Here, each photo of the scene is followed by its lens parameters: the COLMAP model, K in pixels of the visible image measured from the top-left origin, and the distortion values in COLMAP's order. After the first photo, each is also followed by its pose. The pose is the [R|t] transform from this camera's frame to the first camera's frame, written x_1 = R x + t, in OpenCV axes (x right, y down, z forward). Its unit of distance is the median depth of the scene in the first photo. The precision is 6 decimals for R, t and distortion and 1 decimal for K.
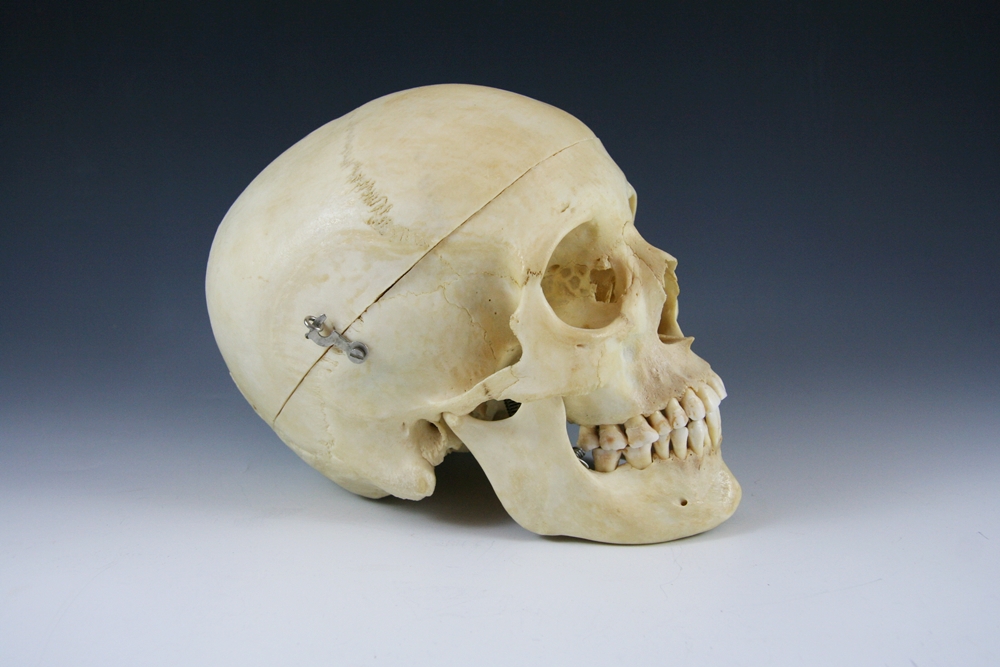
lens RADIAL K [[1389.8, 0, 500.7], [0, 1389.8, 362.5], [0, 0, 1]] dist [0.008352, 0.019717]
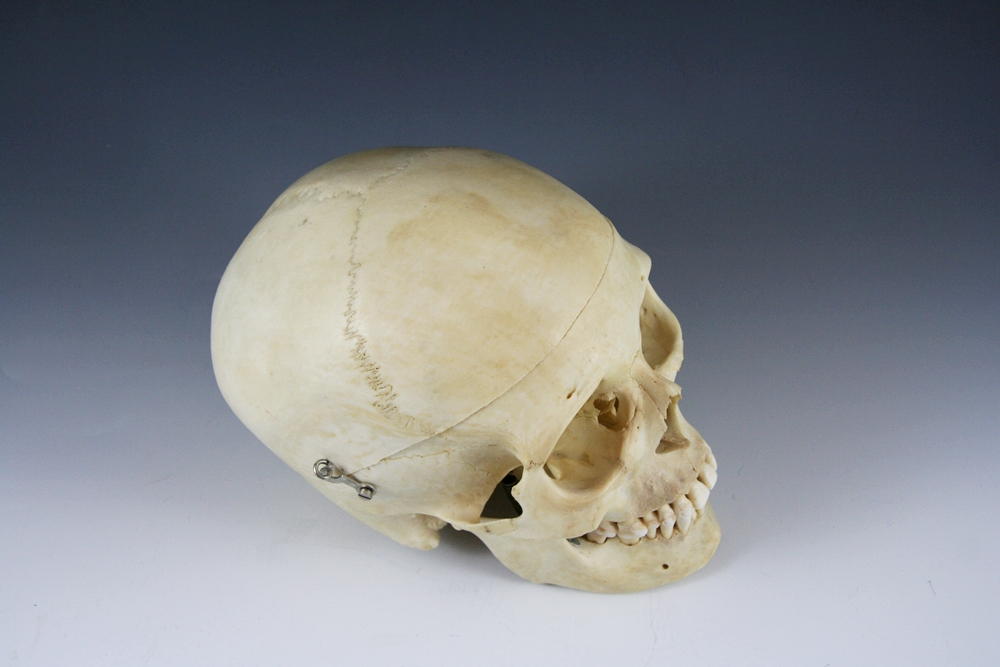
lens RADIAL K [[1389.8, 0, 500.7], [0, 1389.8, 362.5], [0, 0, 1]] dist [0.008352, 0.019717]
pose [[0.999423, 0.033403, 0.006122, -0.010986], [-0.031169, 0.830706, 0.555839, -0.676072], [0.013481, -0.555709, 0.831268, 0.184664]]
